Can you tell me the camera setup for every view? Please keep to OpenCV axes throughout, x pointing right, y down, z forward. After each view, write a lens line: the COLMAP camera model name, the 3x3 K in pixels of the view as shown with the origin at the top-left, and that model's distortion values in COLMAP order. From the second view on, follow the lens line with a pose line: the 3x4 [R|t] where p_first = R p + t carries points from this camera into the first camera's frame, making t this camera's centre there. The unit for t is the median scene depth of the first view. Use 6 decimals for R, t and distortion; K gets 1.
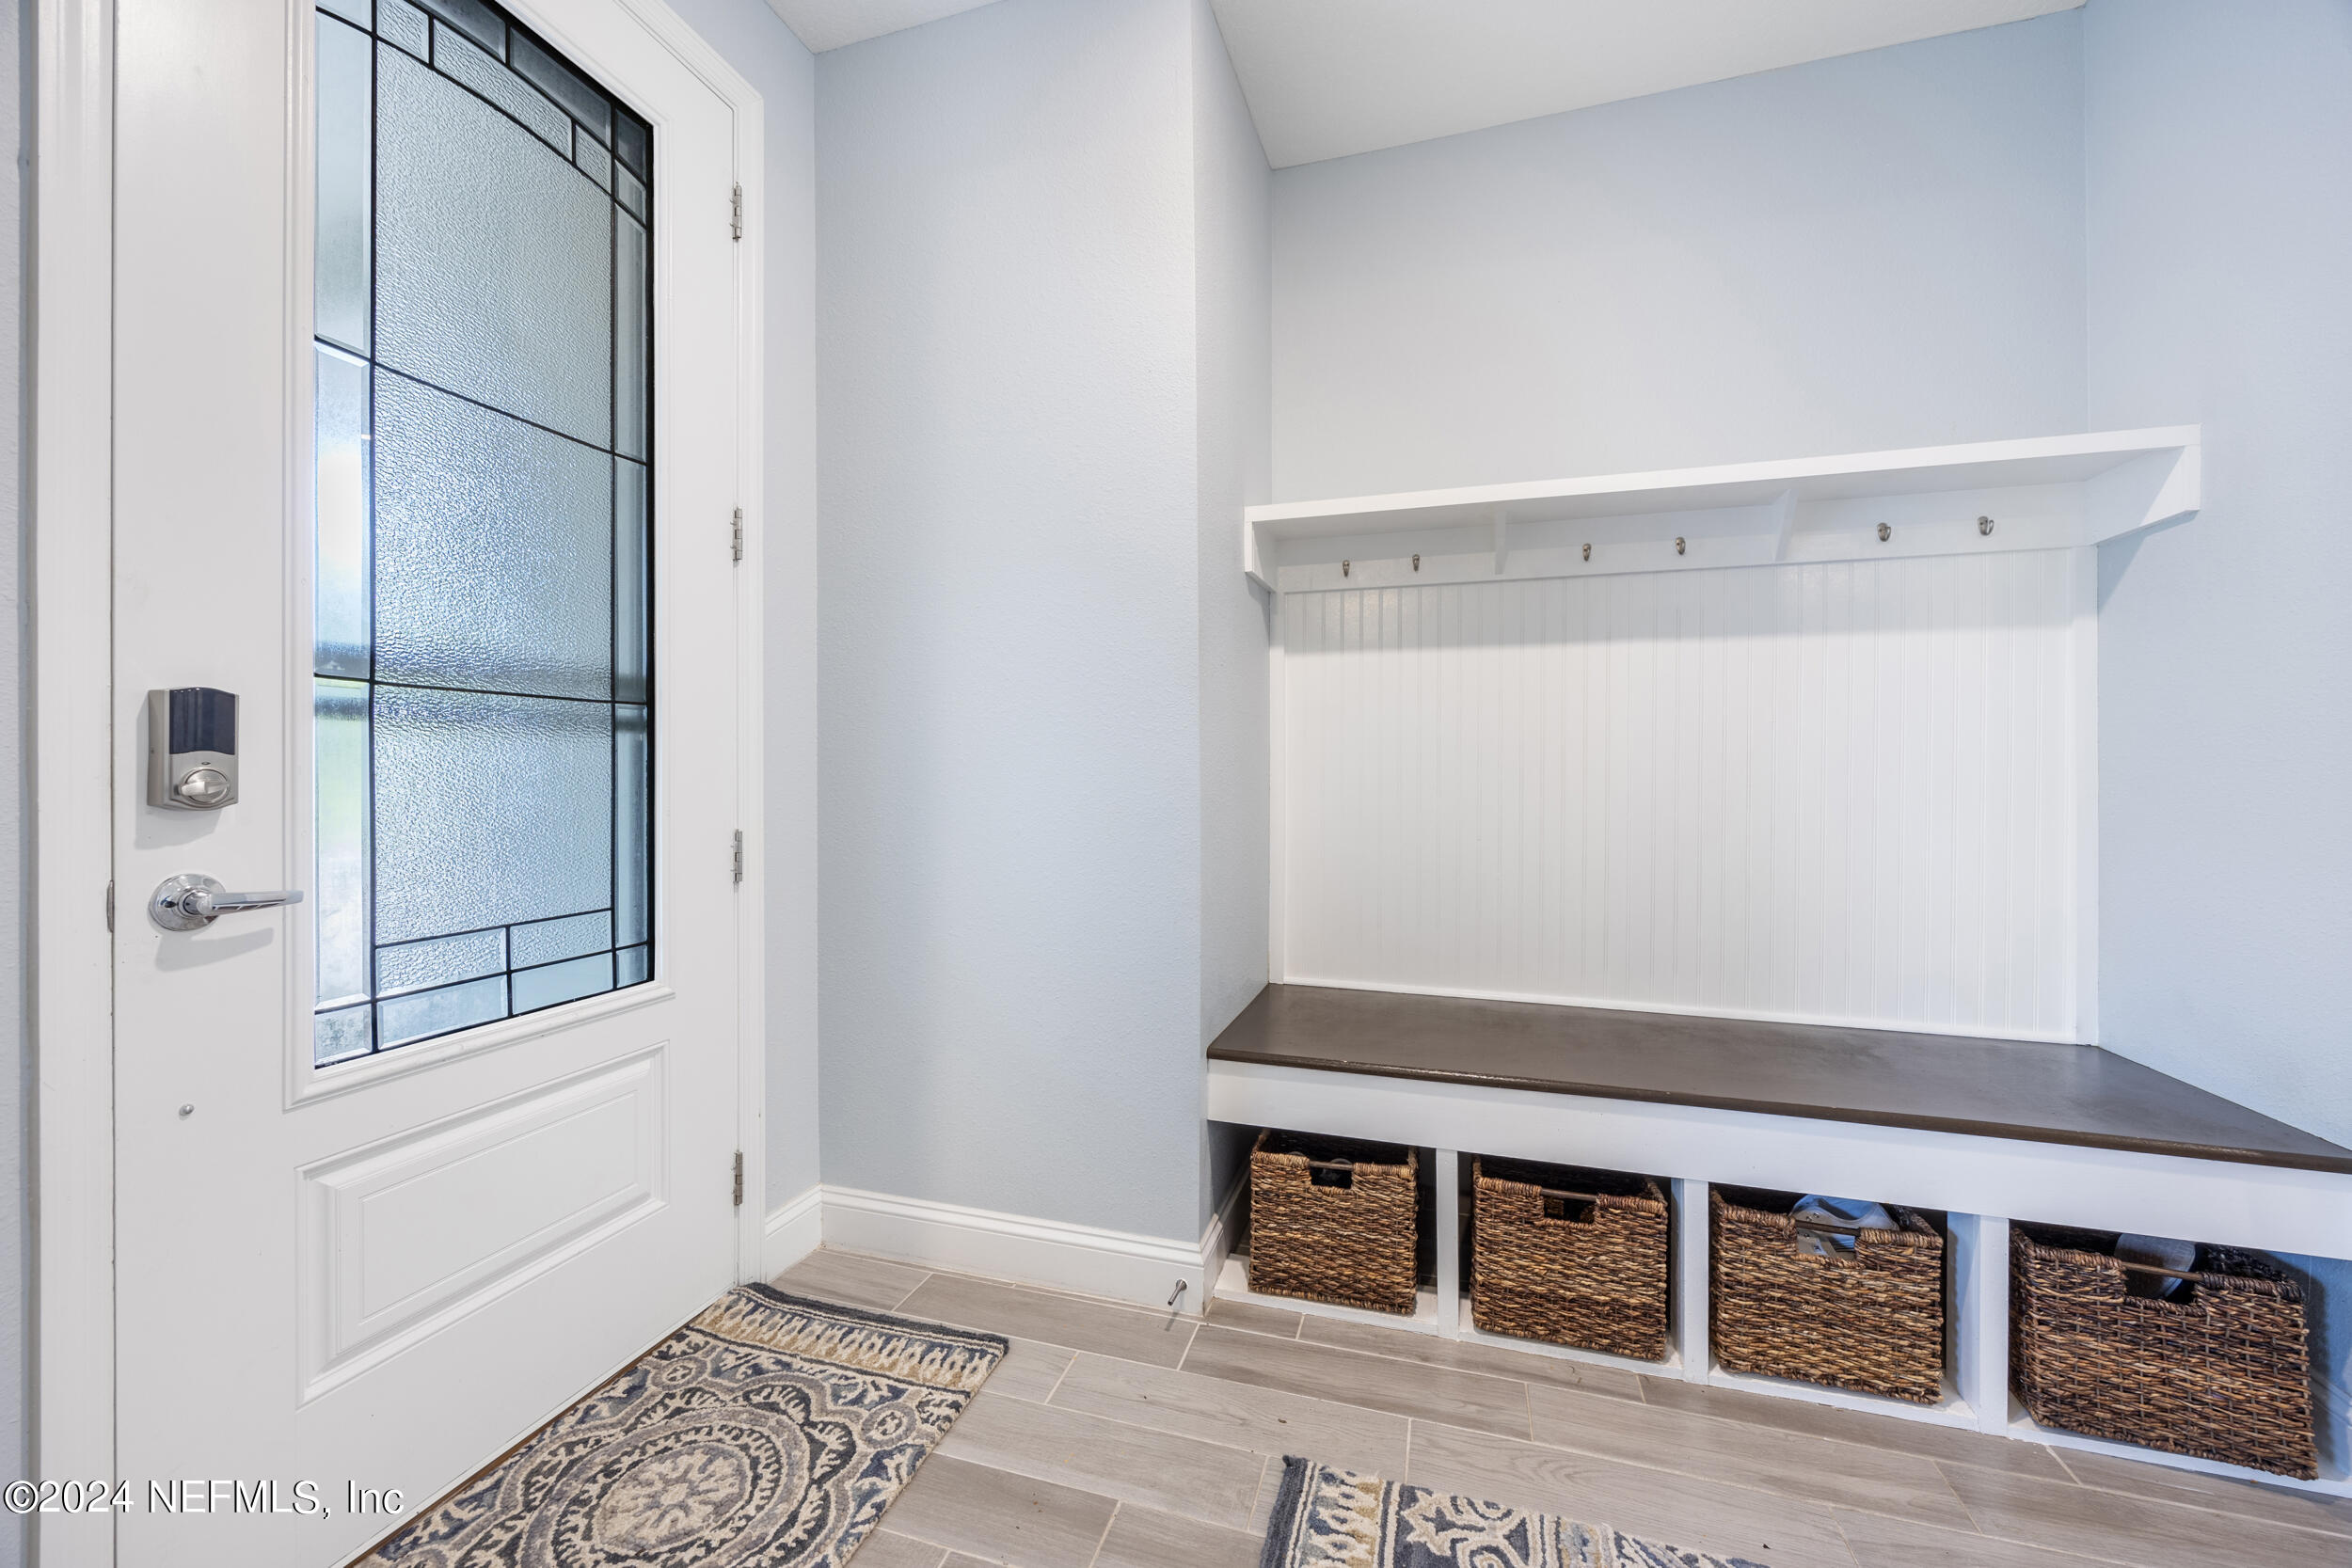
lens RADIAL K [[891.9, 0, 1164.4], [0, 891.9, 777.5], [0, 0, 1]] dist [-0.008543, -0.000208]
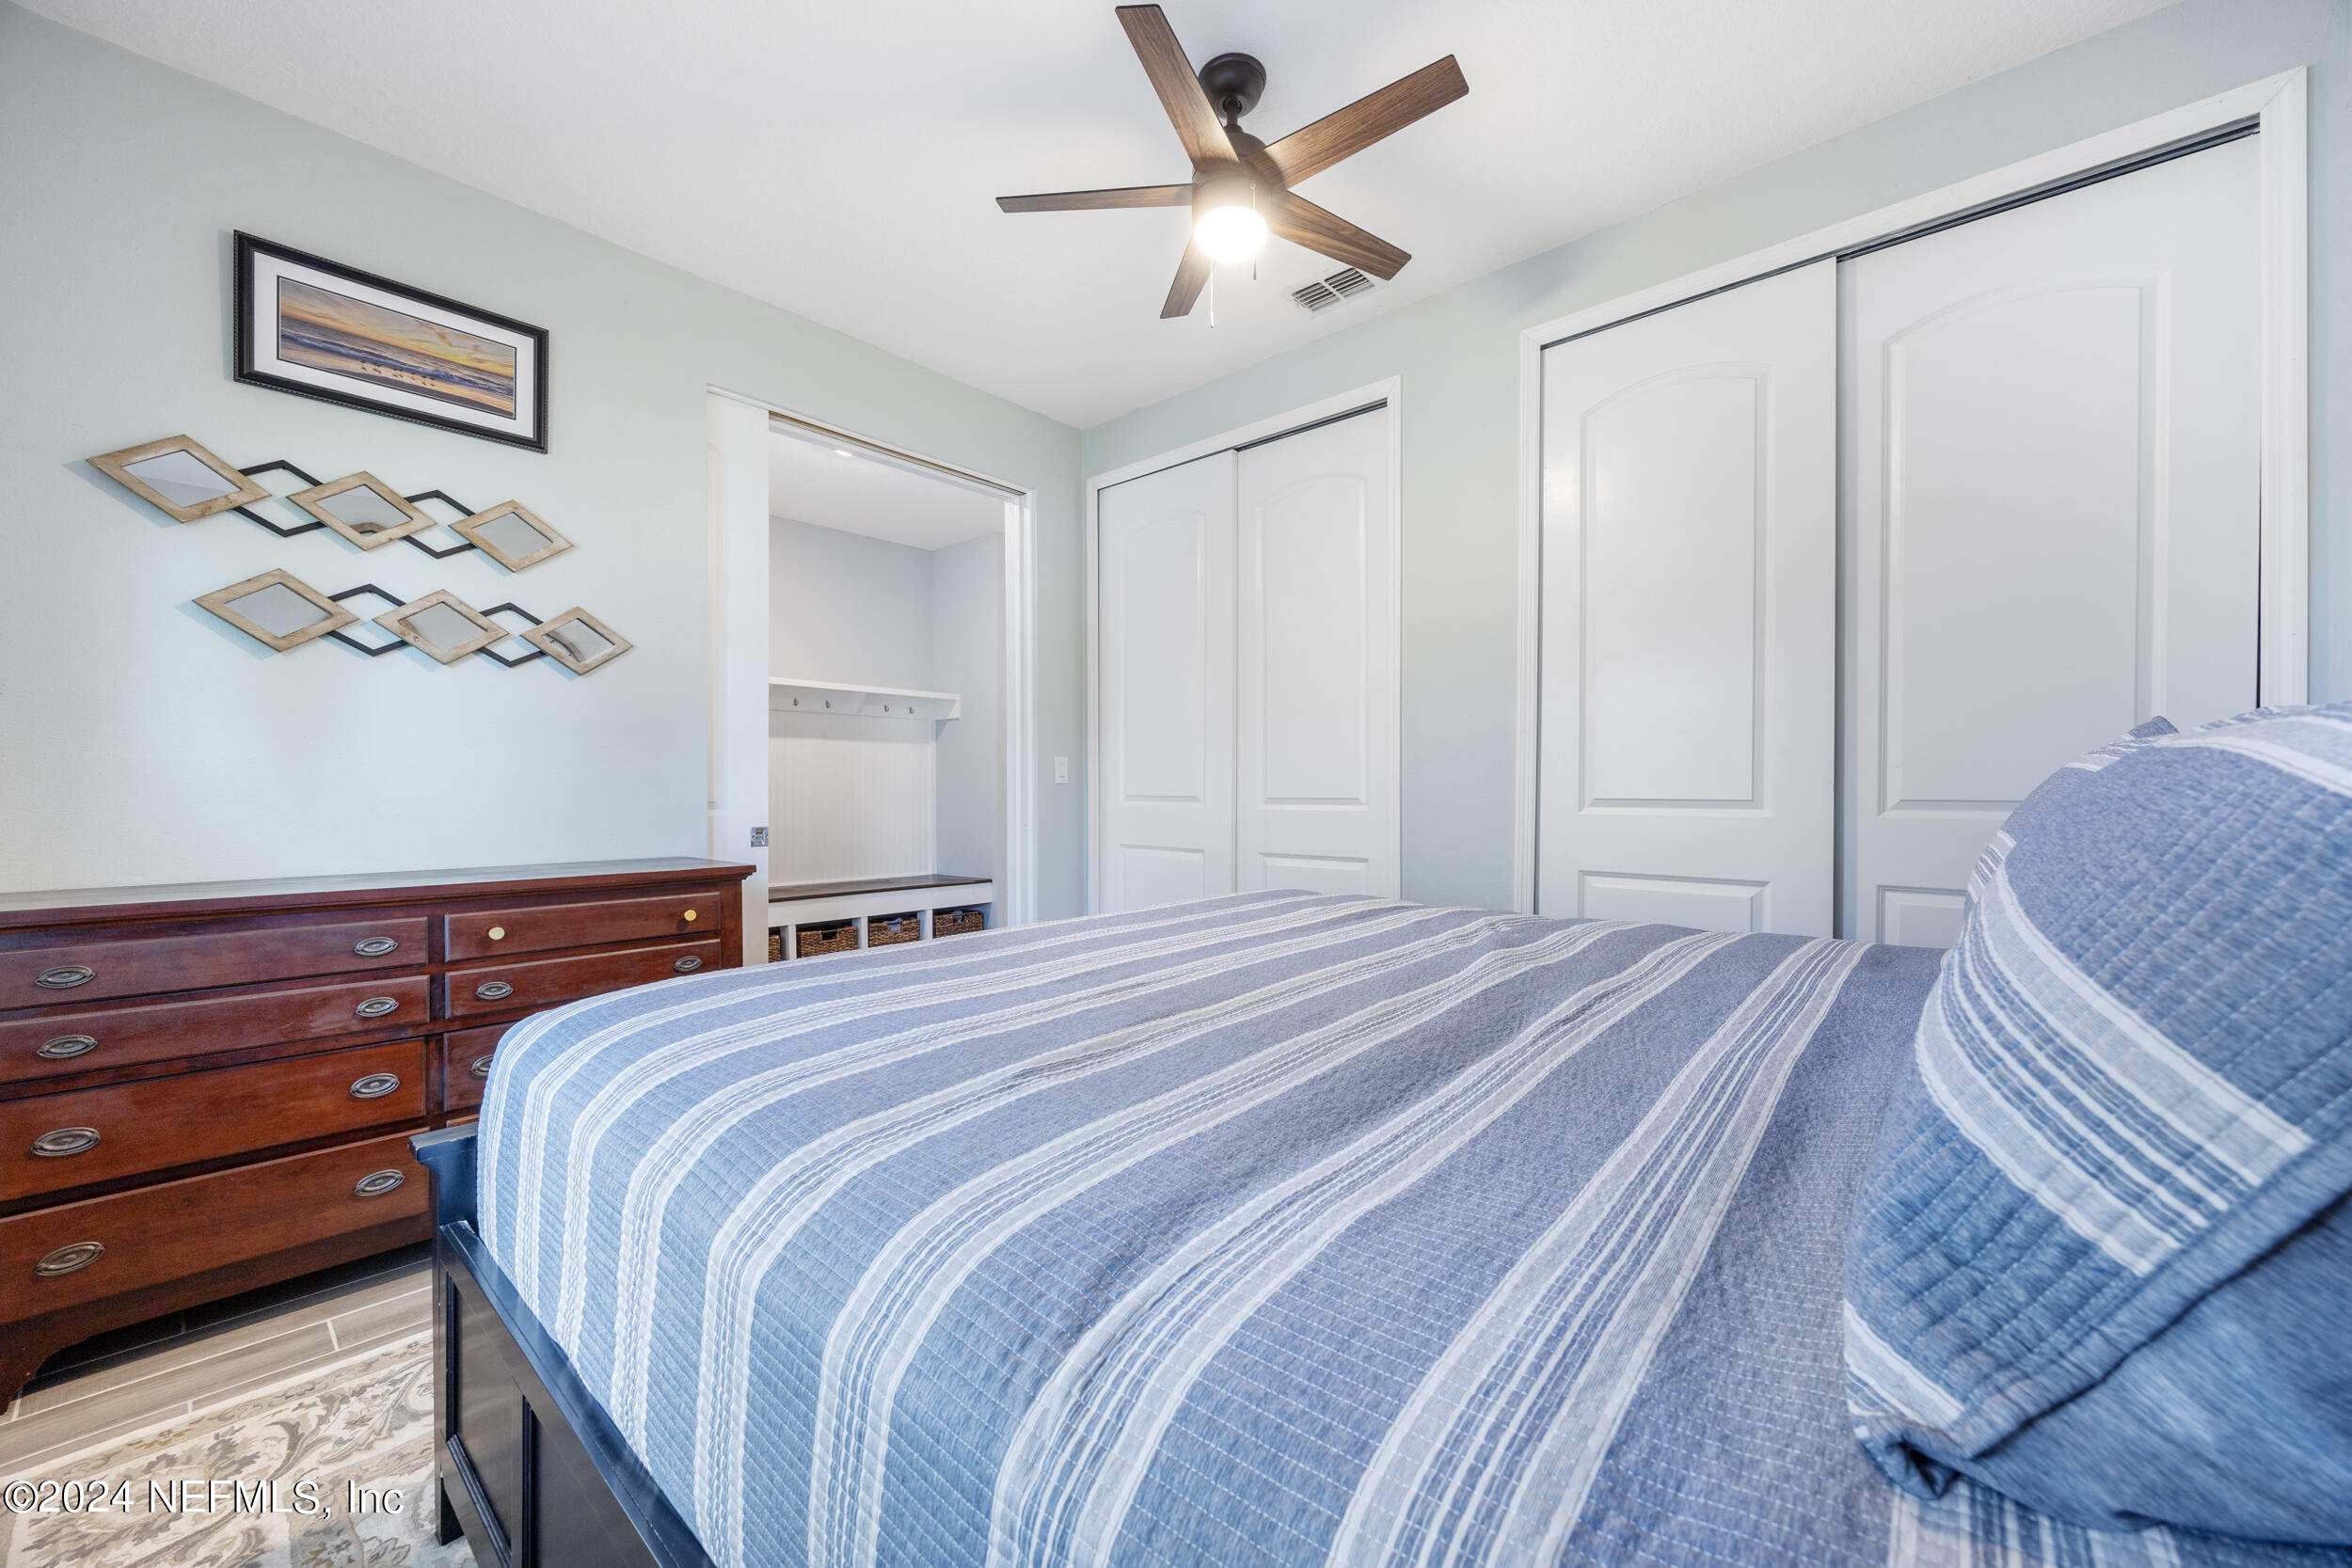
lens RADIAL K [[871.7, 0, 1165.9], [0, 871.7, 790.5], [0, 0, 1]] dist [-0.001458, -0.000108]
pose [[0.402279, 0.000135, 0.915517, -1.731141], [0.006885, 0.999971, -0.003173, 0.008802], [-0.915491, 0.007579, 0.402266, -1.192280]]
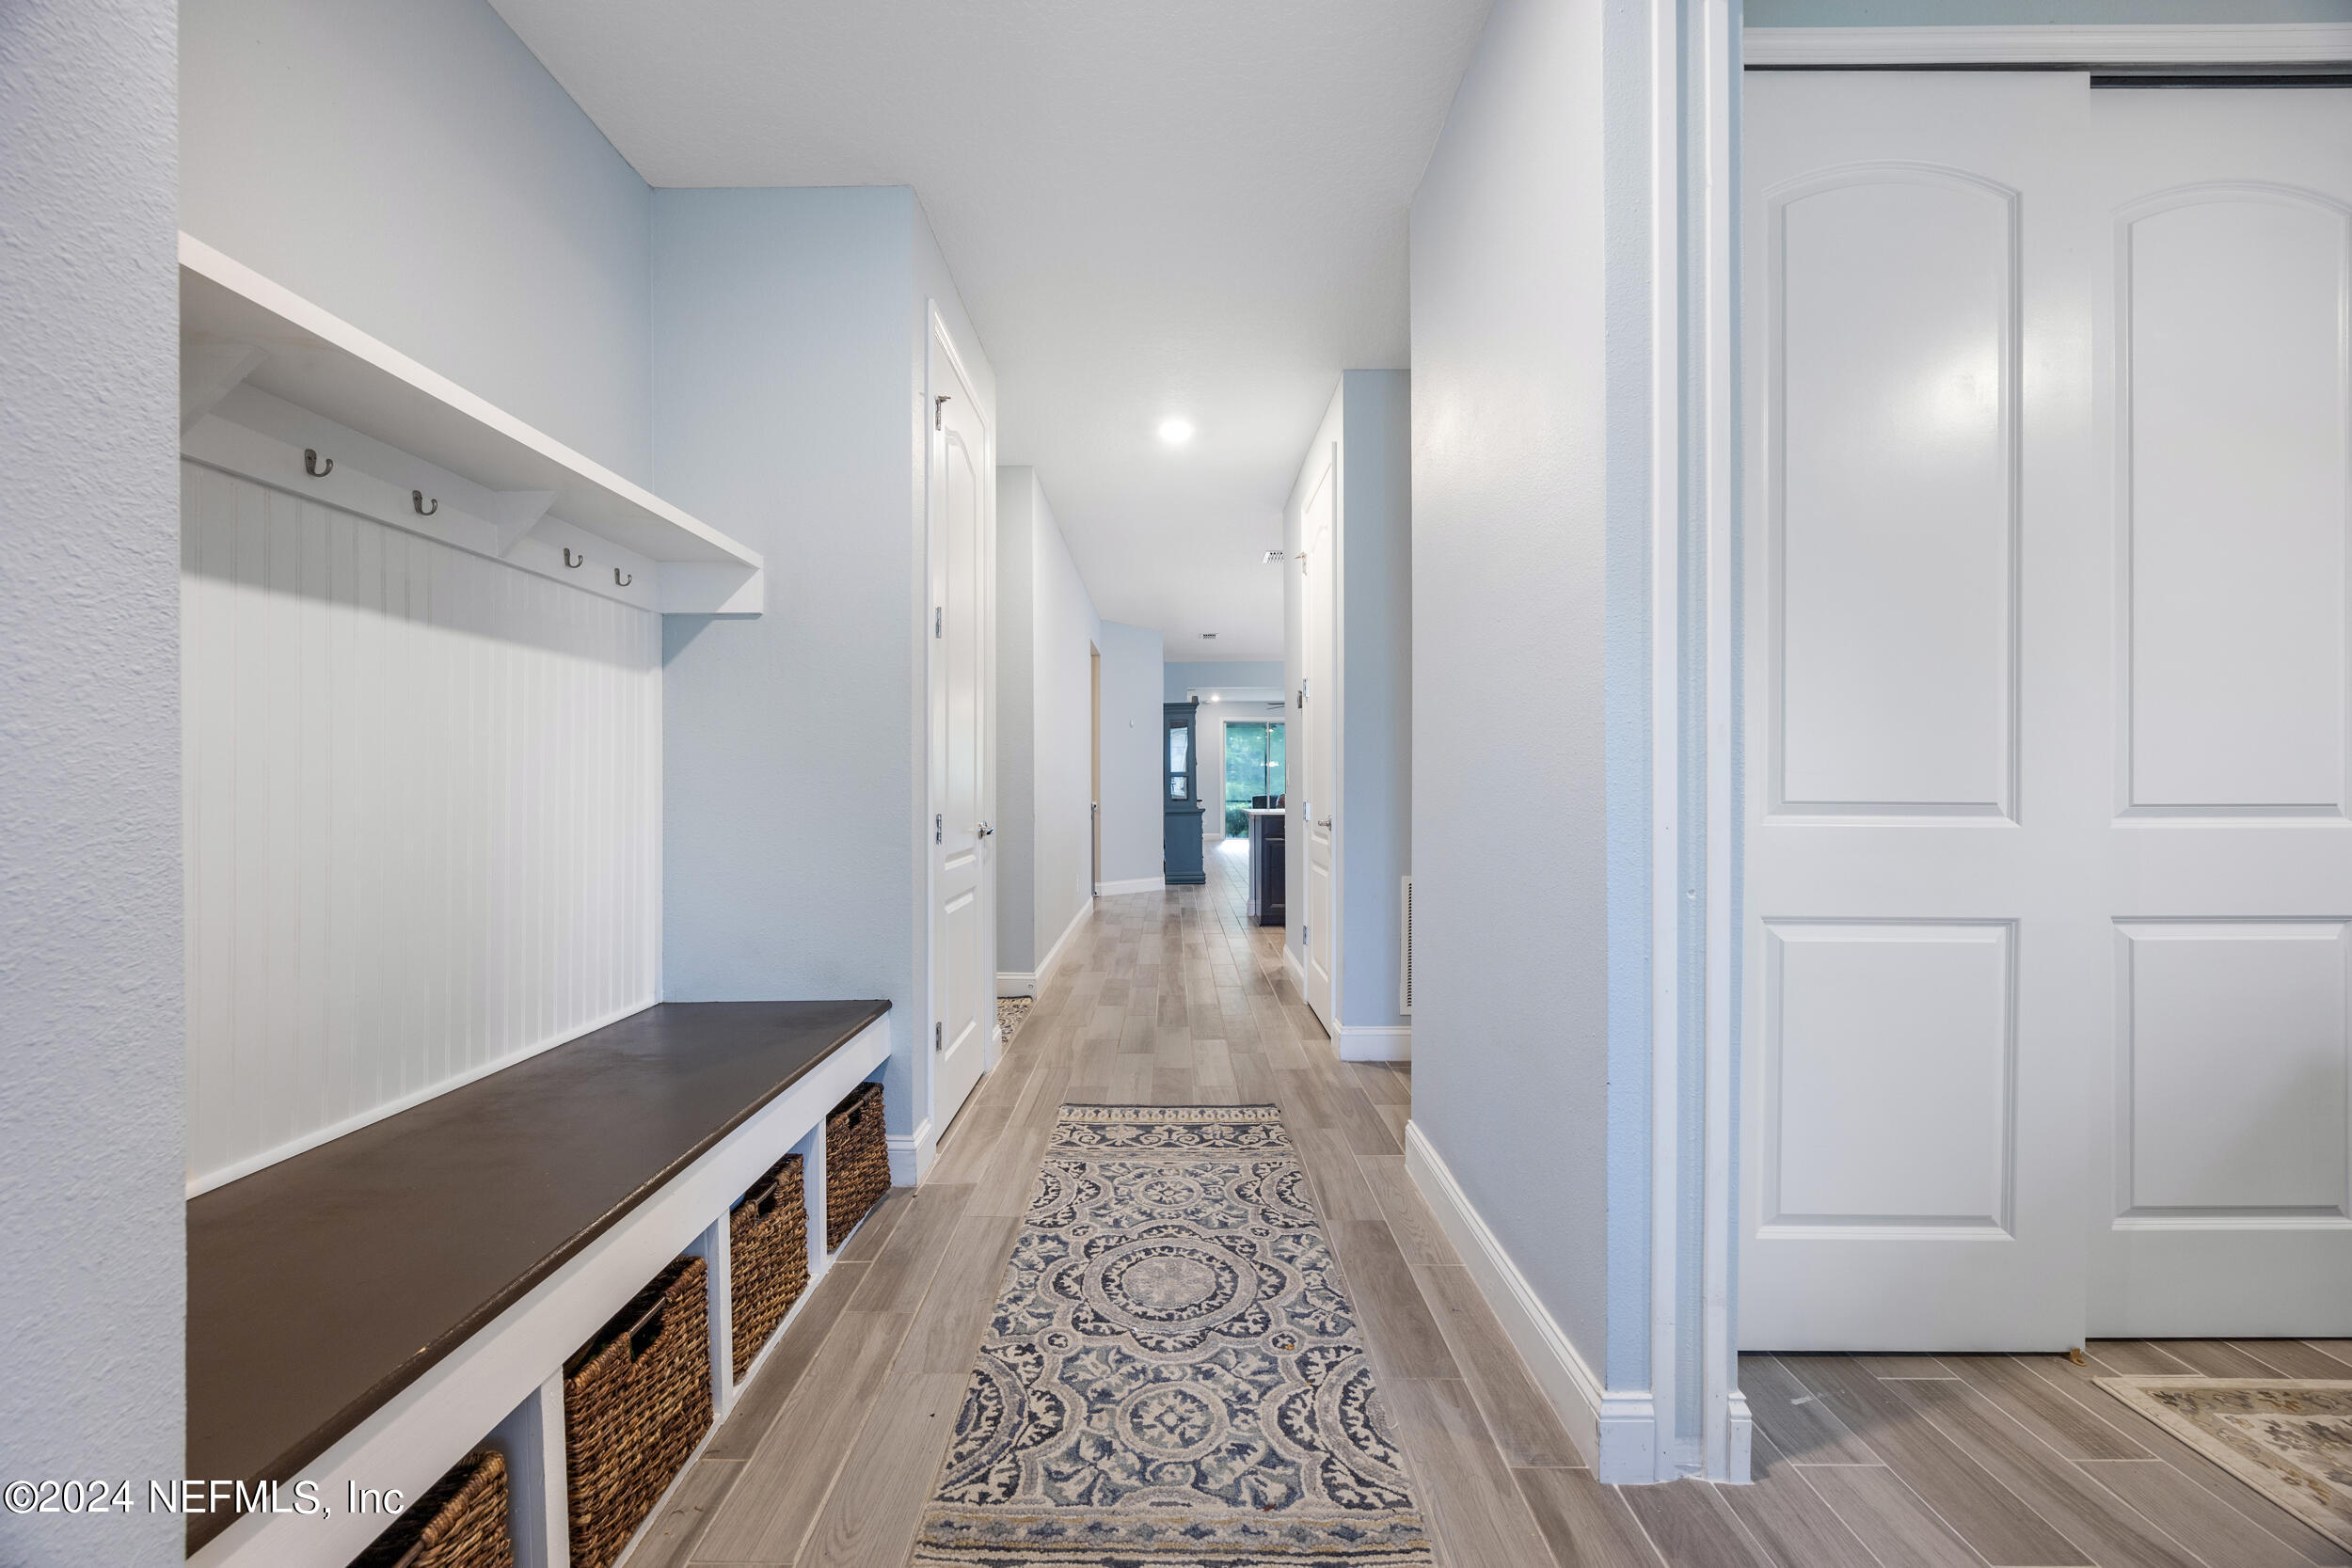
lens RADIAL K [[871.7, 0, 1165.9], [0, 871.7, 790.5], [0, 0, 1]] dist [-0.001458, -0.000108]
pose [[-0.286900, -0.005478, 0.957945, -0.430968], [0.007109, 0.999944, 0.007848, -0.011844], [-0.957934, 0.009062, -0.286845, 0.761978]]
